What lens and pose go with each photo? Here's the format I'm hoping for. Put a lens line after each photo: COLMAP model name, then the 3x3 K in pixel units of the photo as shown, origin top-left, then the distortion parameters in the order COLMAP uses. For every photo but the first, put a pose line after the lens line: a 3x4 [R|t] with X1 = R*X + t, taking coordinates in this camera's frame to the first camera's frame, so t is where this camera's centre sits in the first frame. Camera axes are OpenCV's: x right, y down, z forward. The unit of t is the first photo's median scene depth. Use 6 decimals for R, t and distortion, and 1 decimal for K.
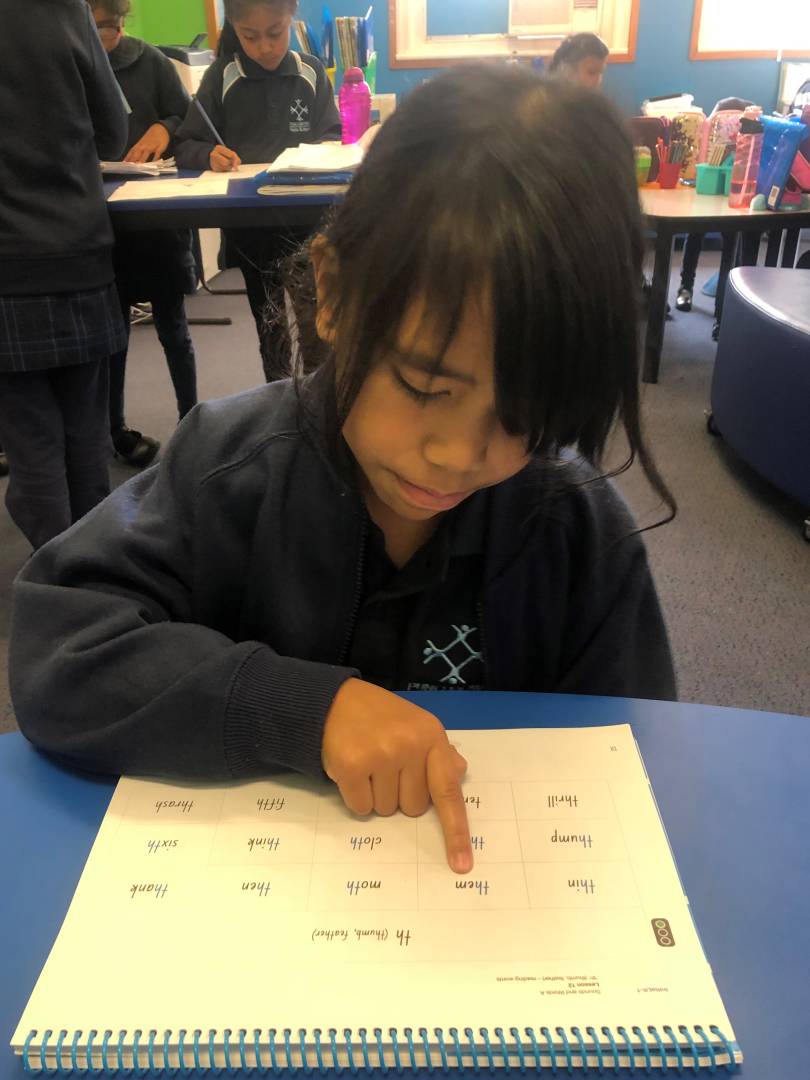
lens RADIAL K [[955.2, 0, 405.0], [0, 955.2, 540.0], [0, 0, 1]] dist [0.002975, 0.014966]
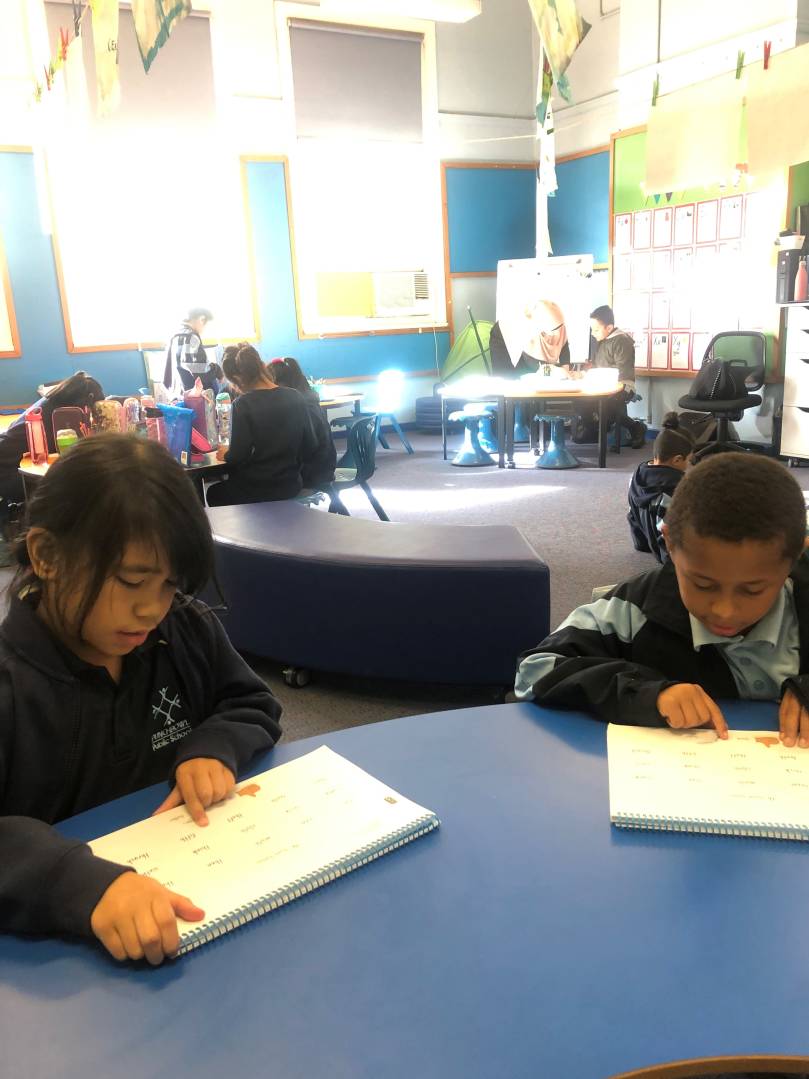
lens RADIAL K [[954.3, 0, 404.5], [0, 954.3, 539.5], [0, 0, 1]] dist [0.002975, 0.014966]
pose [[0.811622, -0.166287, 0.560016, -0.159750], [0.297875, 0.942448, -0.151862, 0.064061], [-0.502533, 0.290069, 0.814445, -0.274453]]
